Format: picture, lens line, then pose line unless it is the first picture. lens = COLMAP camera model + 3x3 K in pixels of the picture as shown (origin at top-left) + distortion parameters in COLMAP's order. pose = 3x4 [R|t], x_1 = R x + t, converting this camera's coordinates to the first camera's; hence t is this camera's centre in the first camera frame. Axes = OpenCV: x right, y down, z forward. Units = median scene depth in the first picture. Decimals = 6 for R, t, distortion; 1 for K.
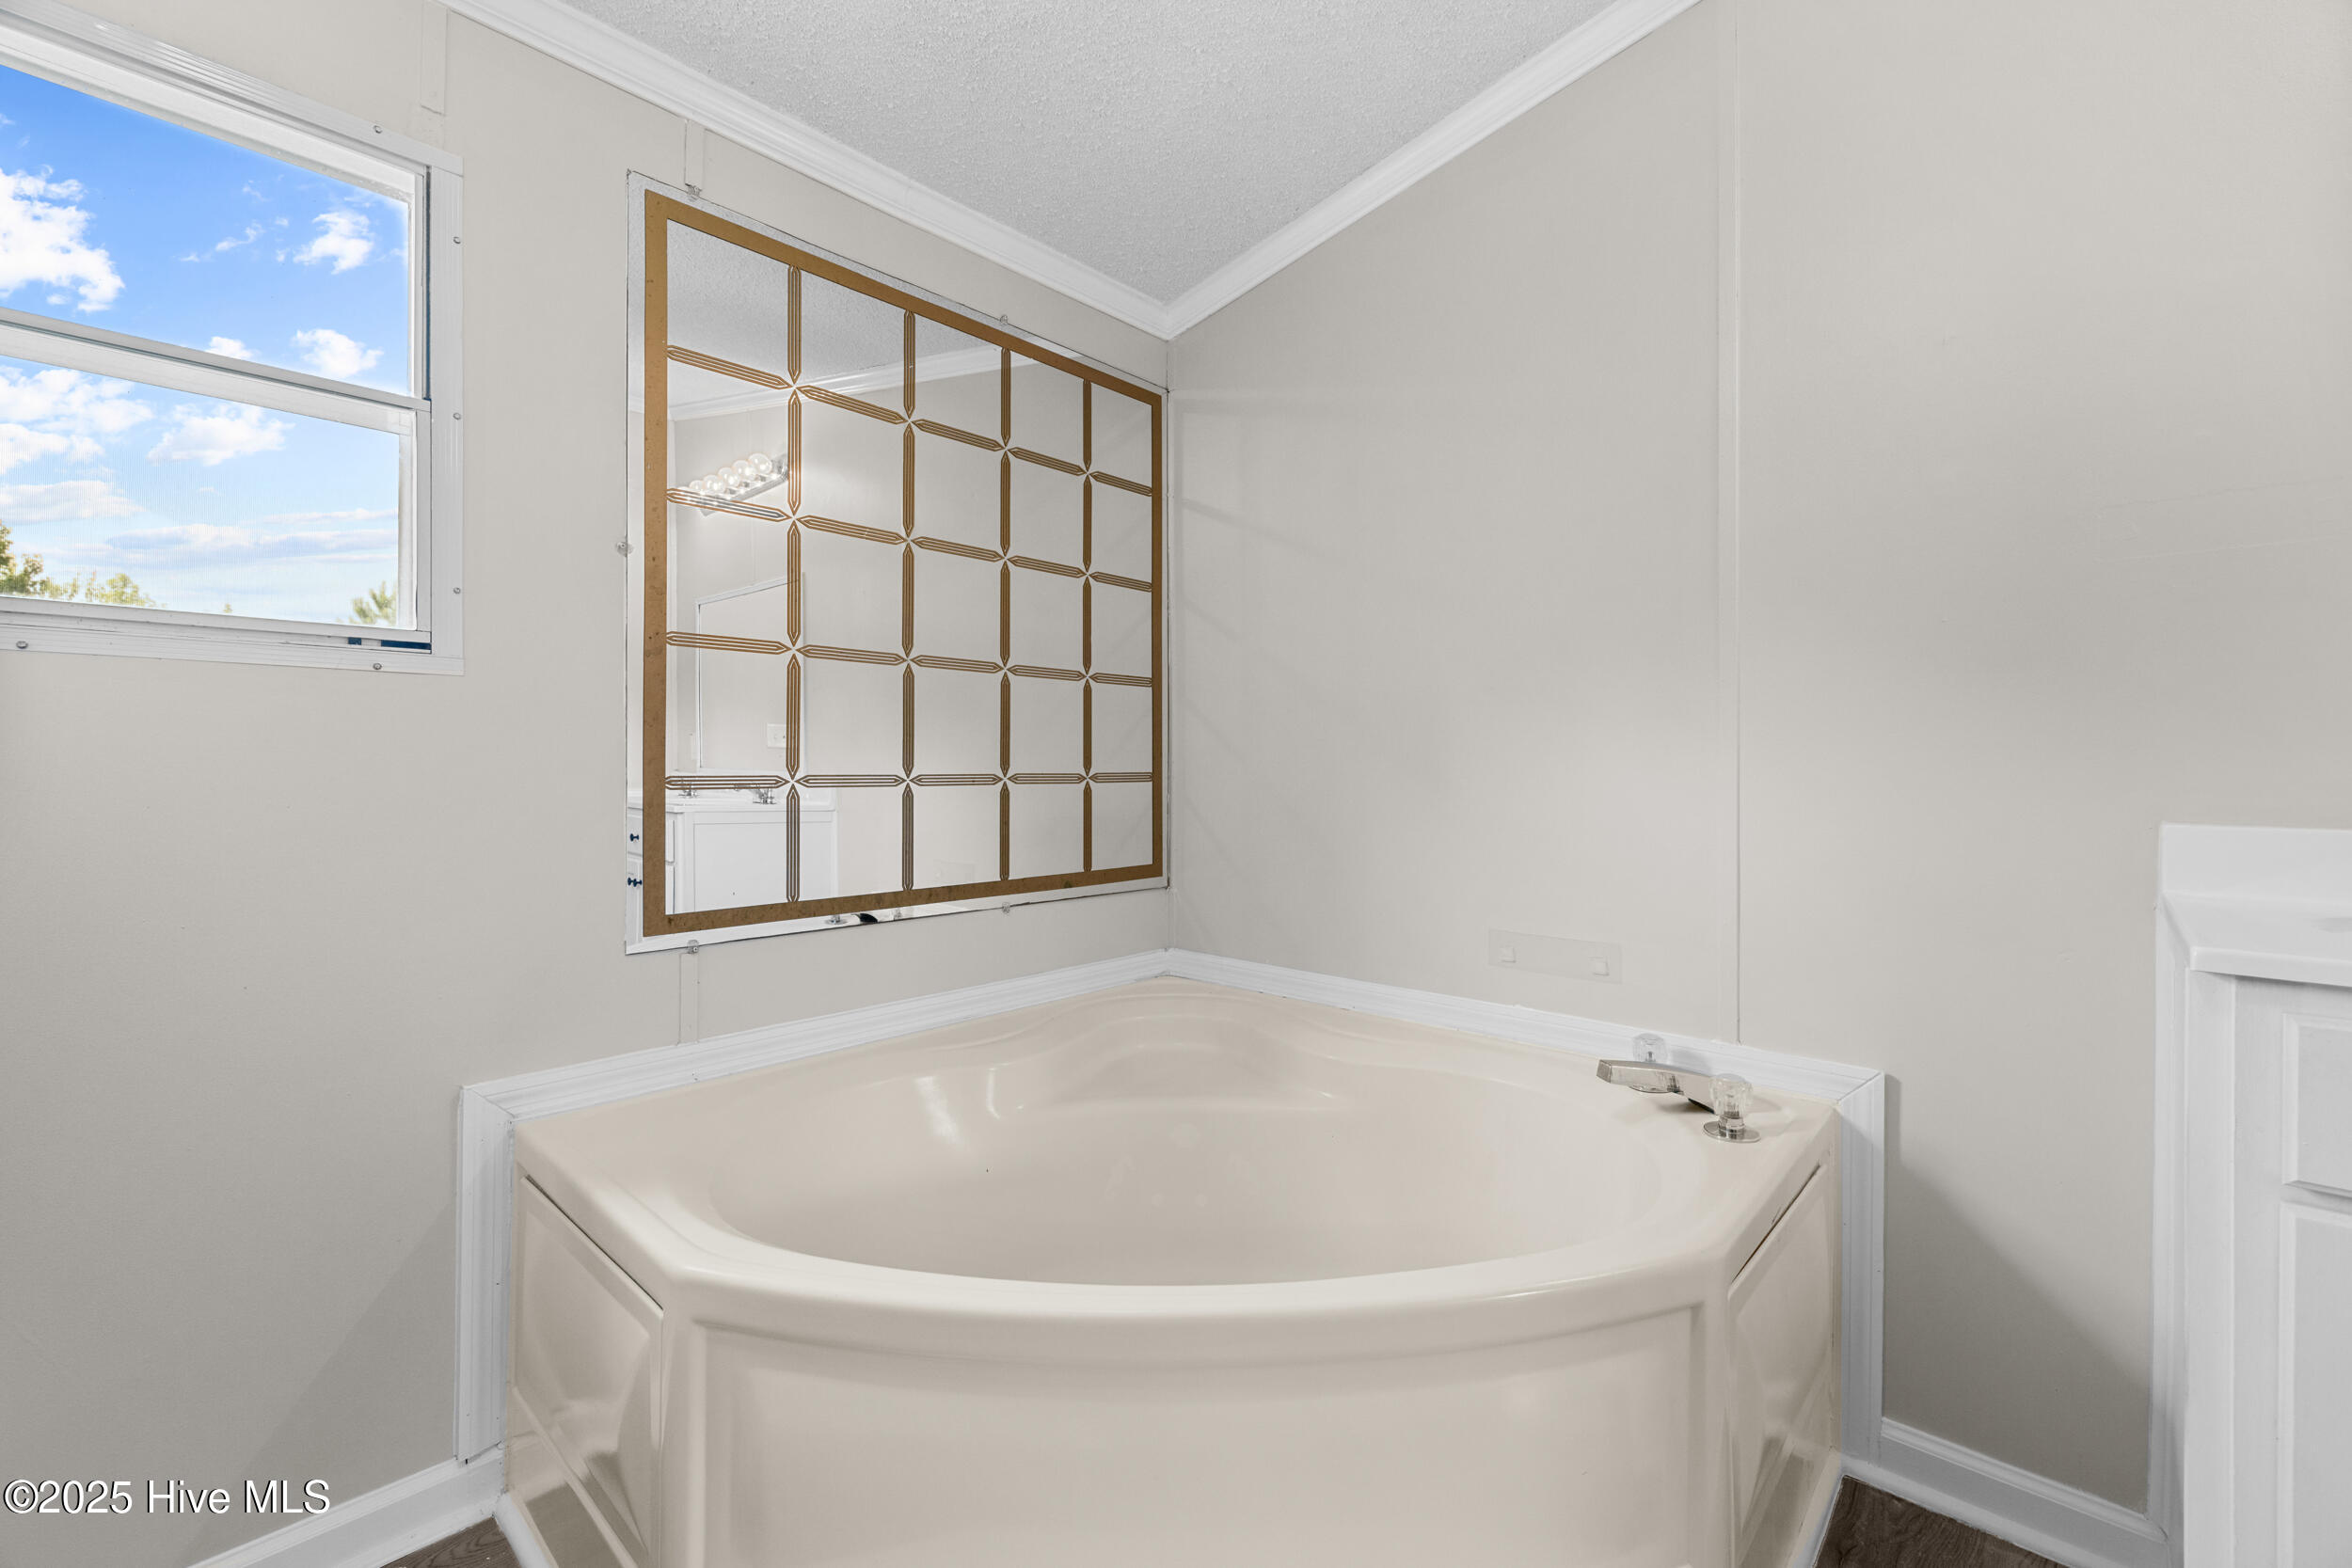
lens RADIAL K [[987.3, 0, 1167.0], [0, 987.3, 768.3], [0, 0, 1]] dist [0.000708, 0.000347]
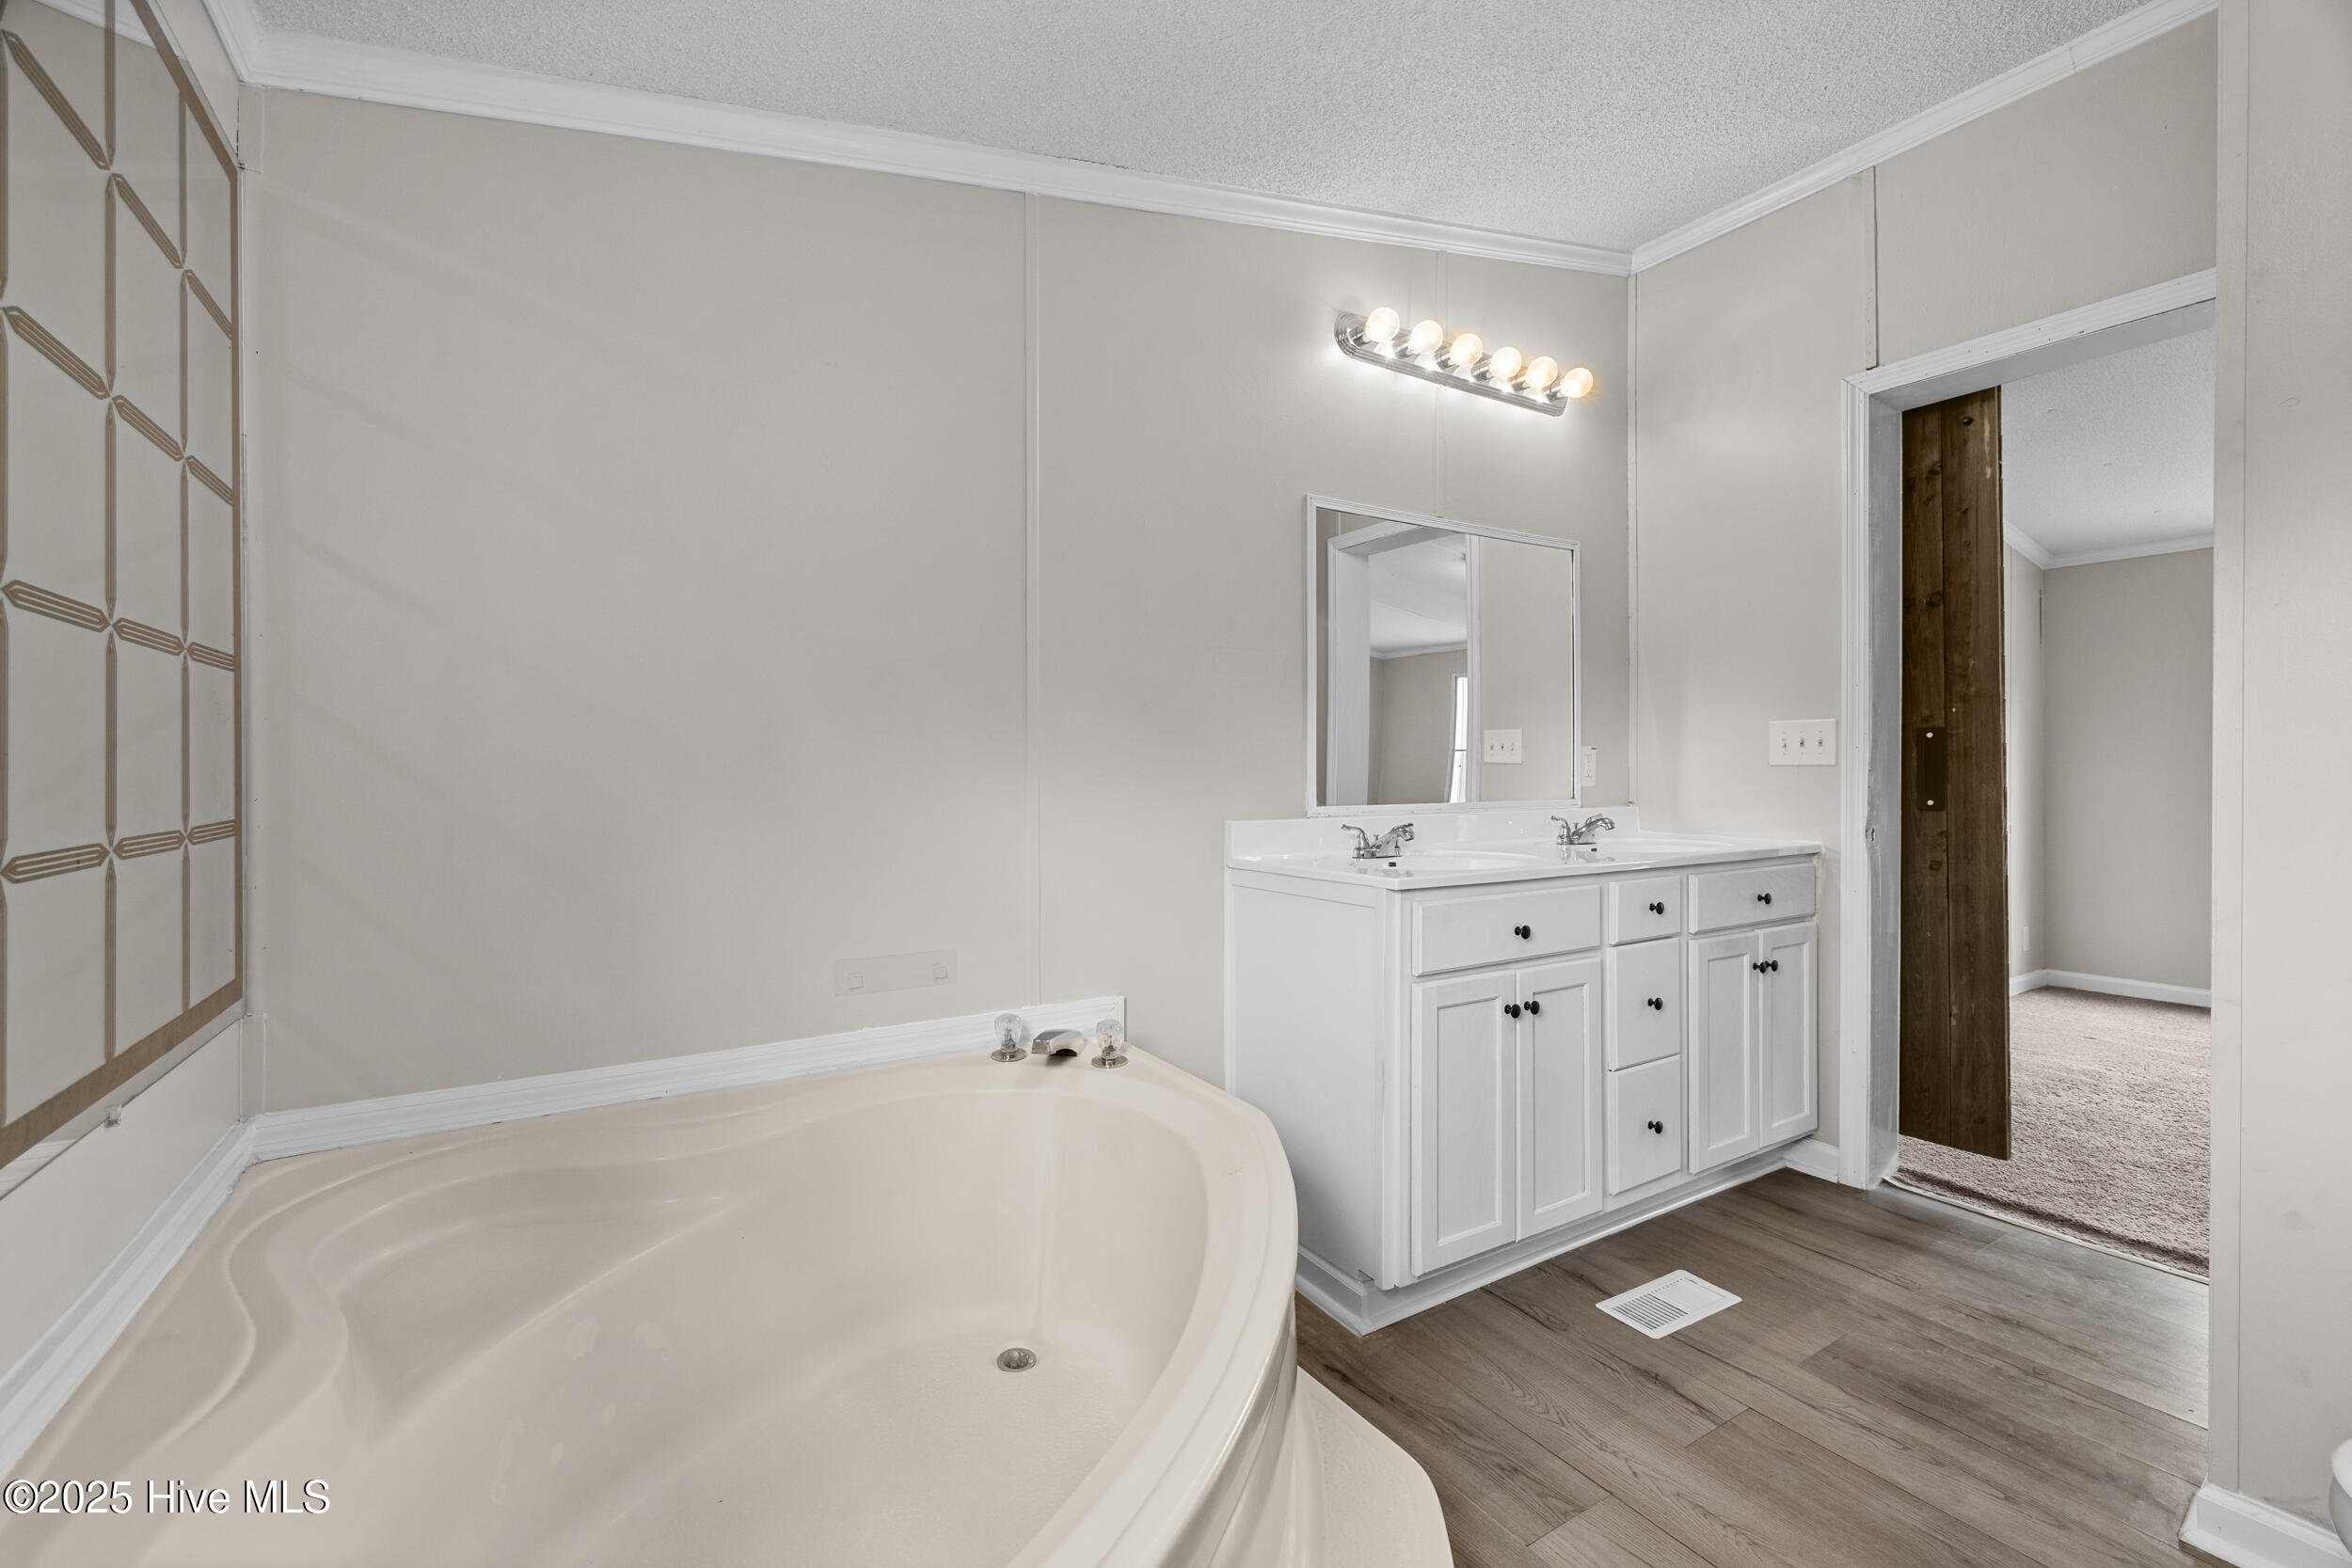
lens RADIAL K [[987.3, 0, 1172.0], [0, 987.3, 769.0], [0, 0, 1]] dist [0.000708, 0.000347]
pose [[0.265523, -0.003464, 0.964098, -0.781547], [0.004303, 0.999988, 0.002408, -0.045704], [-0.964095, 0.003509, 0.265534, 0.585016]]
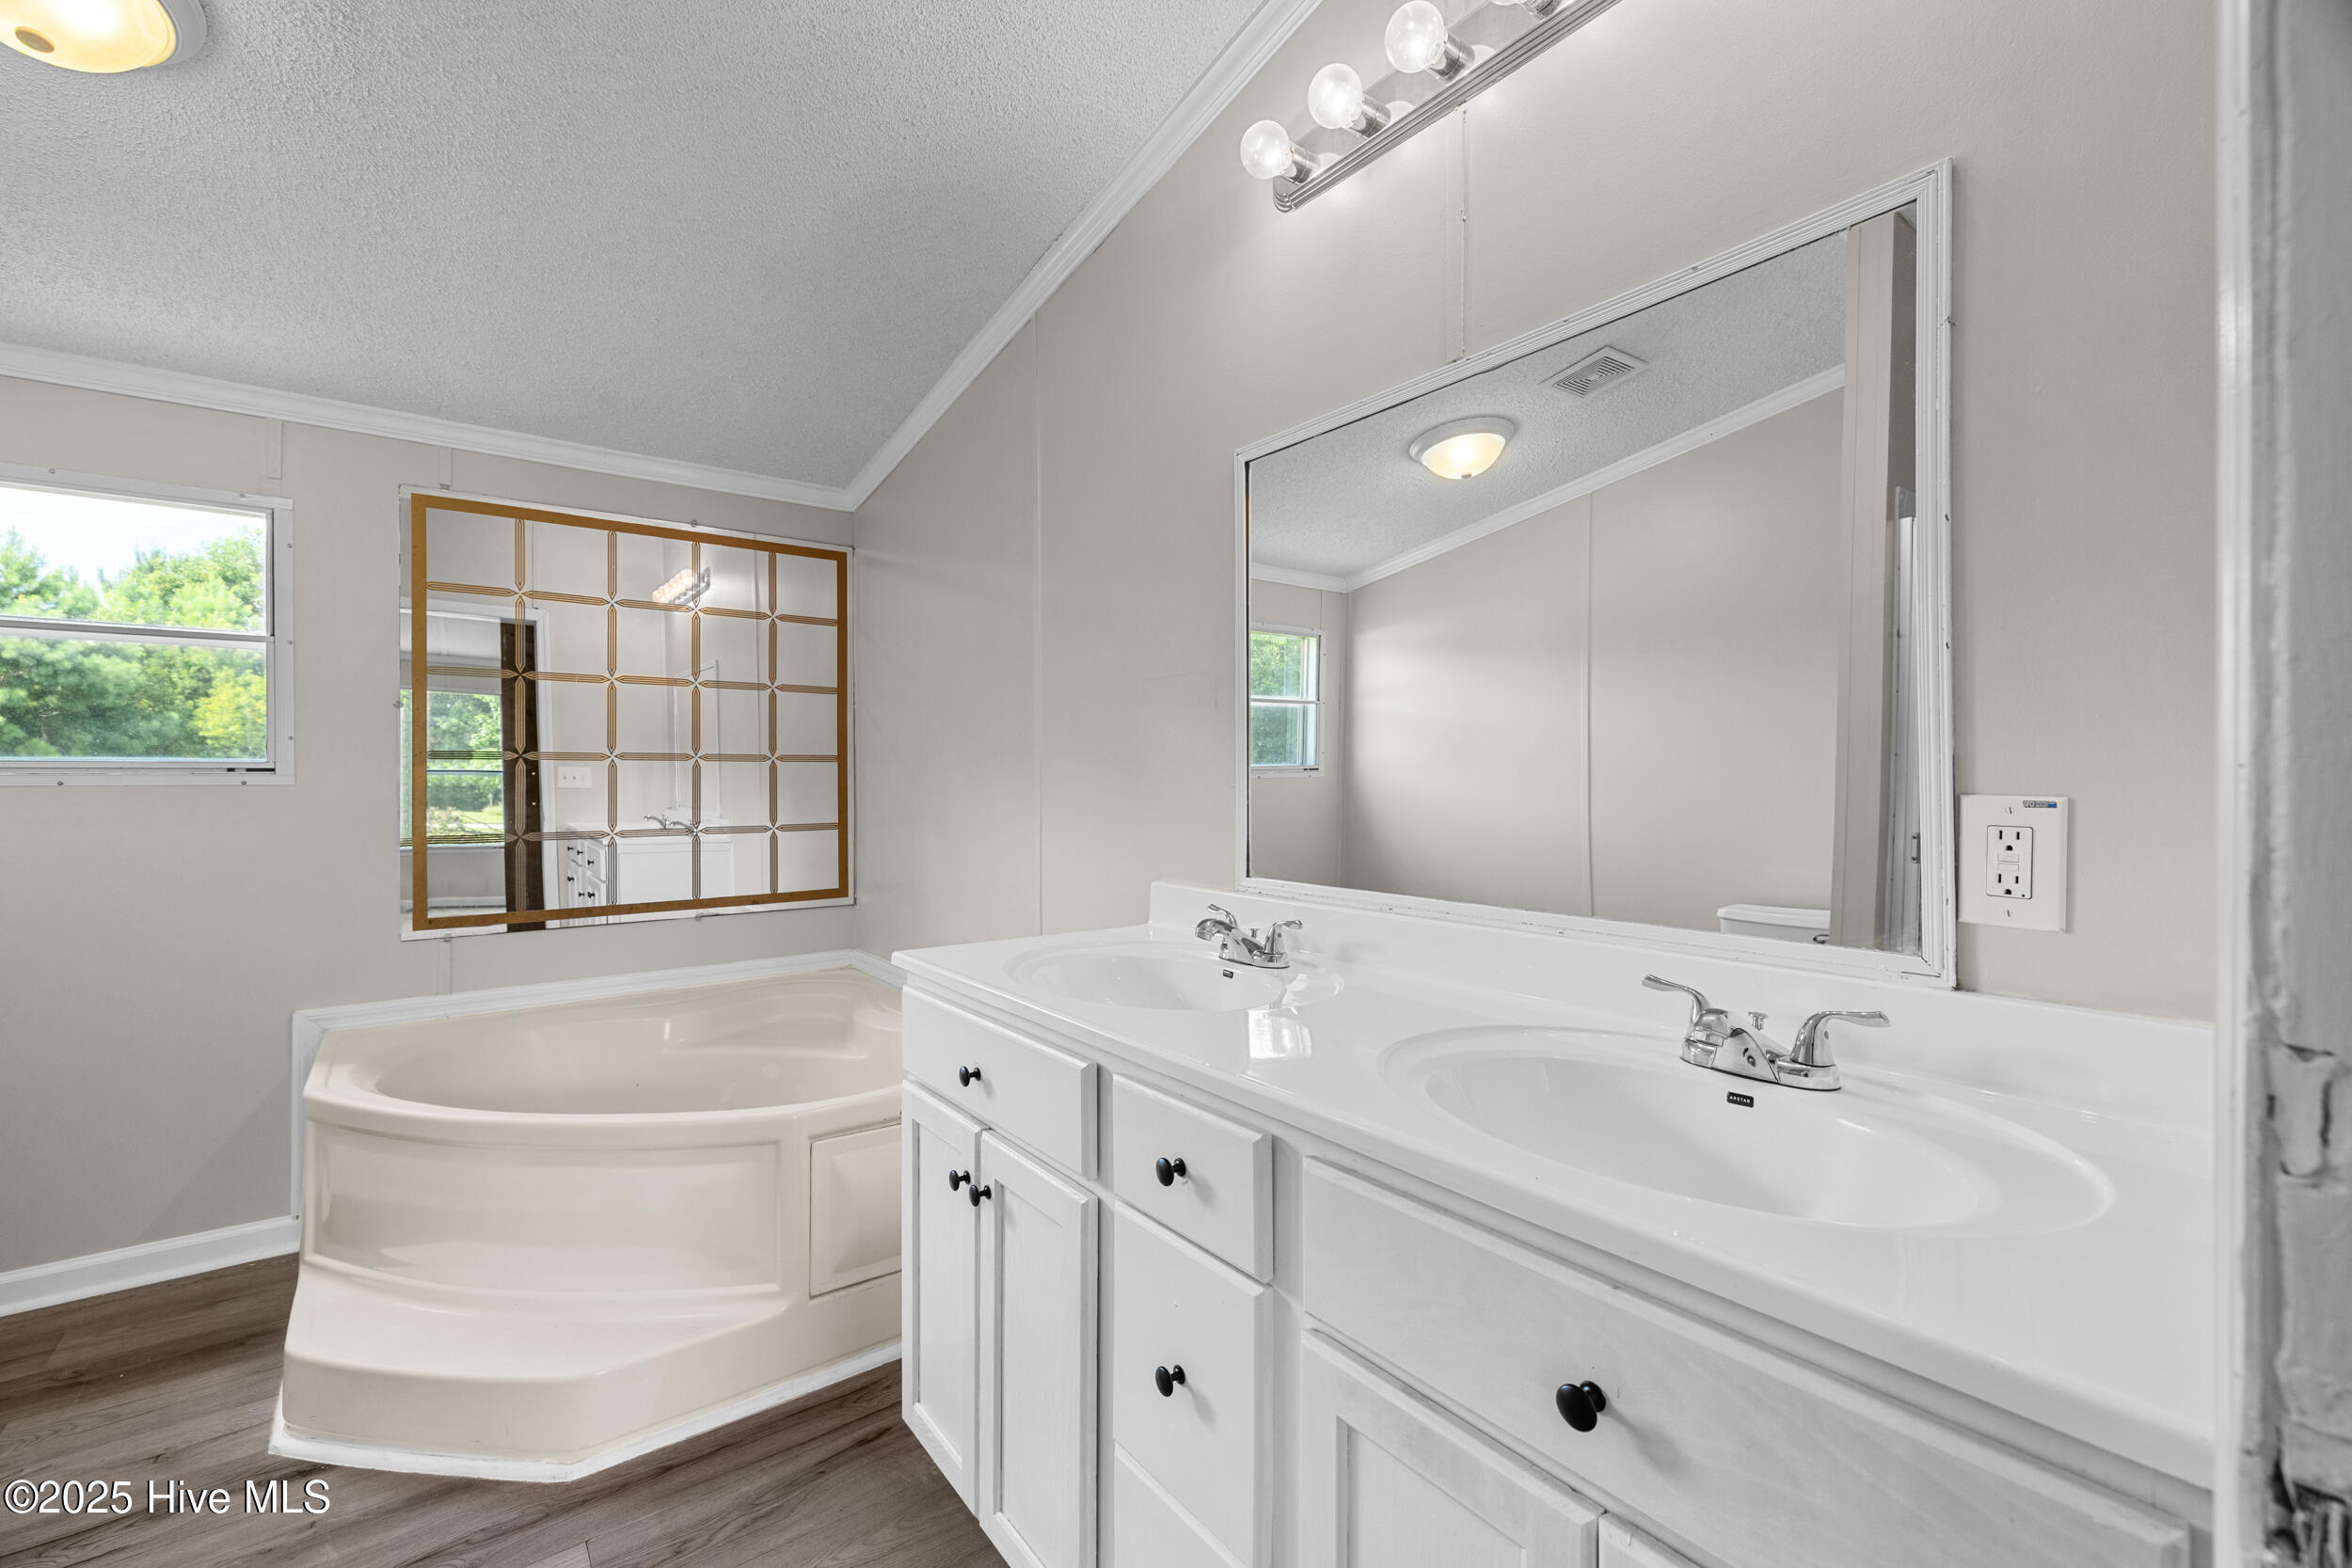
lens RADIAL K [[987.3, 0, 1174.1], [0, 987.3, 775.8], [0, 0, 1]] dist [0.000708, 0.000347]
pose [[0.986090, -0.004139, -0.166162, 1.267088], [0.004037, 0.999991, -0.000948, -0.109070], [0.166165, 0.000264, 0.986098, -0.558621]]
